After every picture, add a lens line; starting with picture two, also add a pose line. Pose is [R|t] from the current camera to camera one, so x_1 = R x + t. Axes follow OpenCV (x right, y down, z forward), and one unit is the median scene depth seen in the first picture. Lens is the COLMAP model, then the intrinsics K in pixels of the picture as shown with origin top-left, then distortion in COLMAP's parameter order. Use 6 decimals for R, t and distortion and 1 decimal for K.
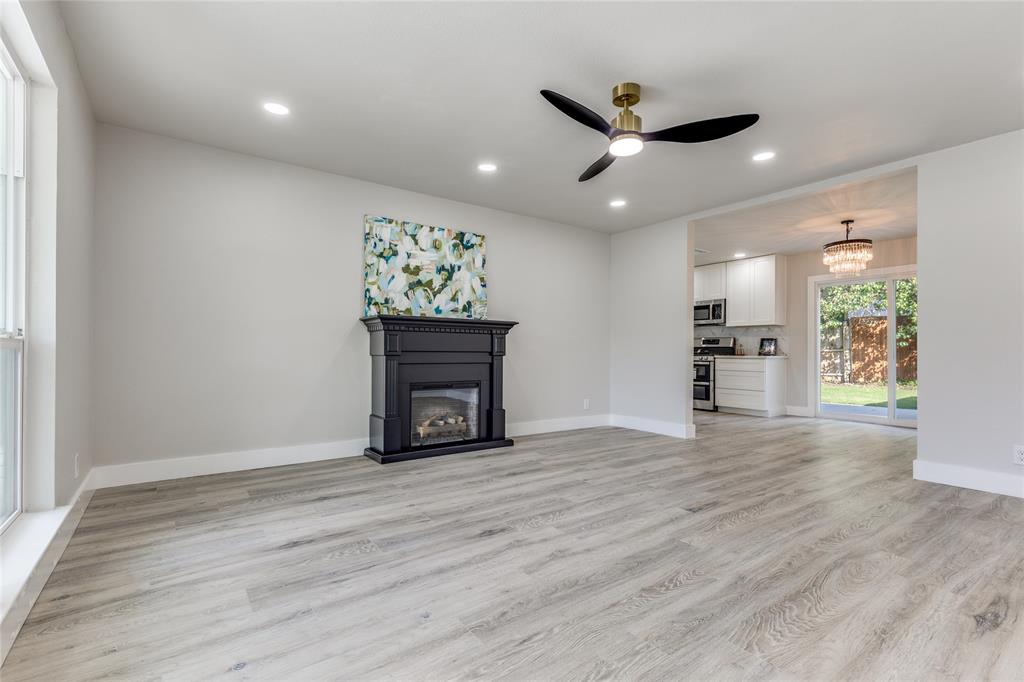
lens RADIAL K [[467.0, 0, 502.3], [0, 467.0, 349.3], [0, 0, 1]] dist [0.009324, -0.000483]
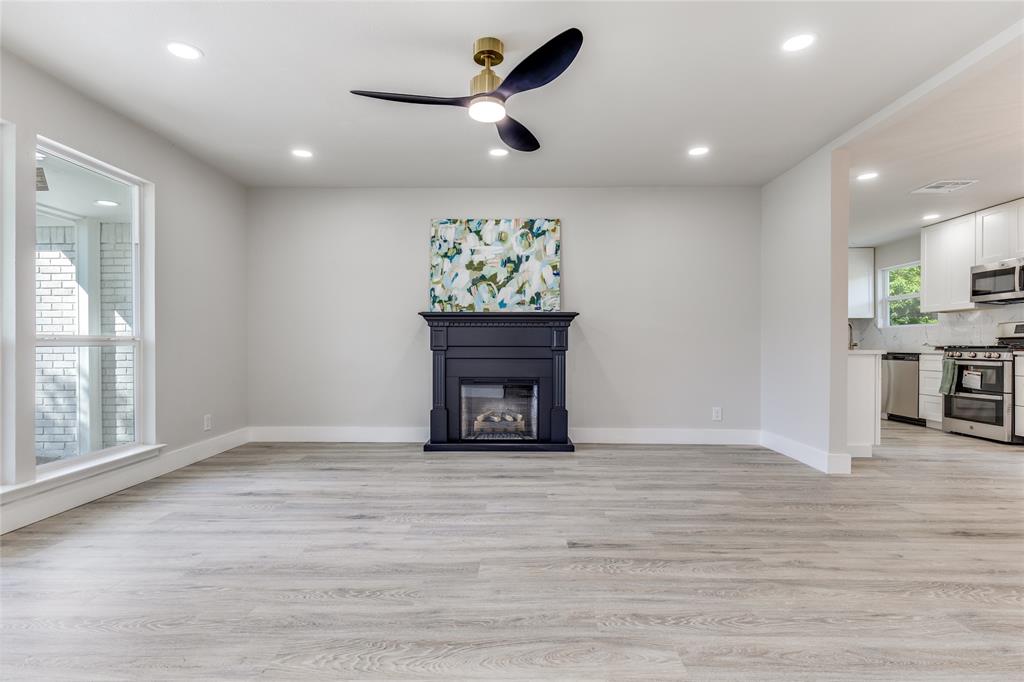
lens RADIAL K [[509.5, 0, 508.9], [0, 509.5, 345.2], [0, 0, 1]] dist [0.000089, -0.000555]
pose [[0.805341, -0.006862, -0.592772, 0.527315], [0.006250, 0.999976, -0.003084, 0.006093], [0.592779, -0.001221, 0.805364, 0.156078]]
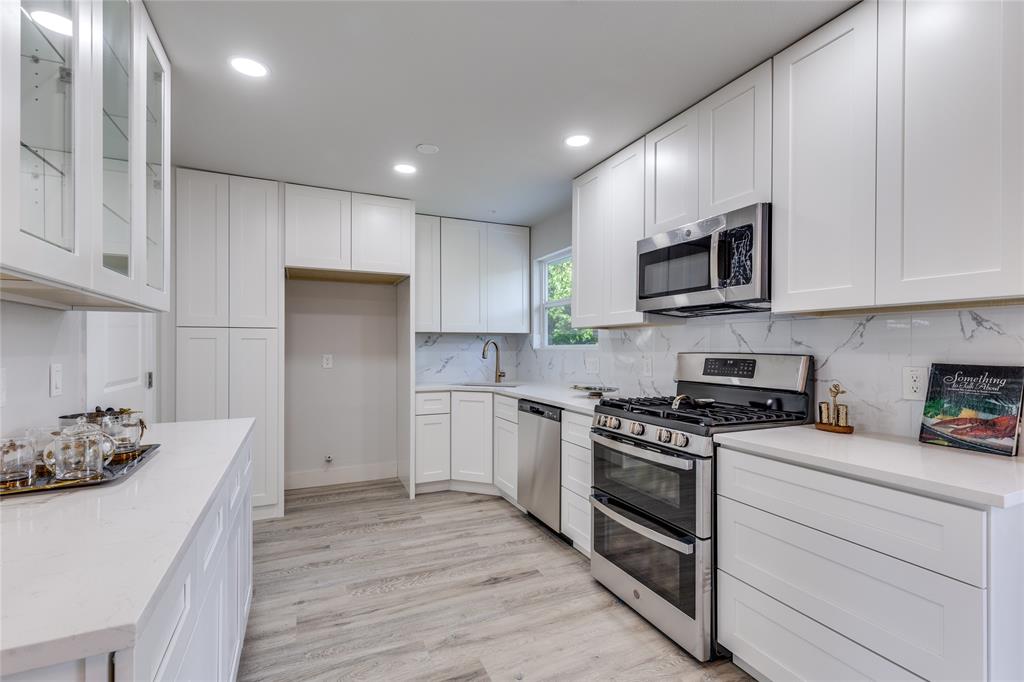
lens RADIAL K [[469.0, 0, 513.4], [0, 469.0, 347.9], [0, 0, 1]] dist [-0.003446, -0.001296]
pose [[0.984223, -0.006940, -0.176794, 0.650073], [0.007468, 0.999969, 0.002323, -0.053007], [0.176772, -0.003607, 0.984245, 1.226387]]
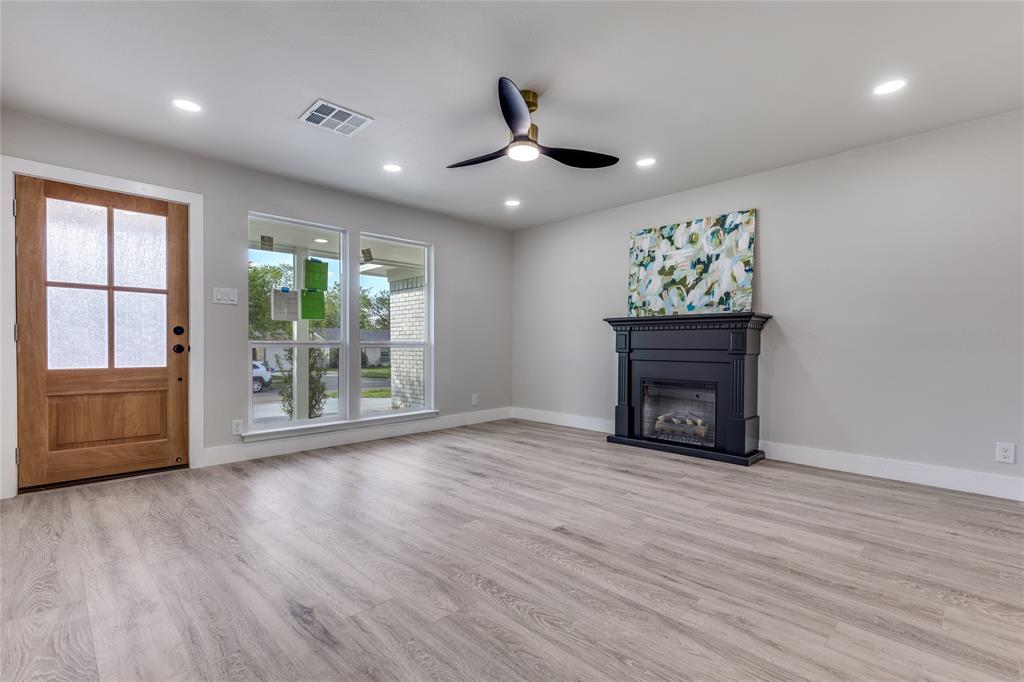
lens RADIAL K [[467.0, 0, 502.3], [0, 467.0, 349.3], [0, 0, 1]] dist [0.009324, -0.000483]
pose [[0.156073, -0.000561, -0.987745, 0.793424], [-0.002102, 0.999997, -0.000900, 0.006863], [0.987743, 0.002217, 0.156072, 0.483120]]
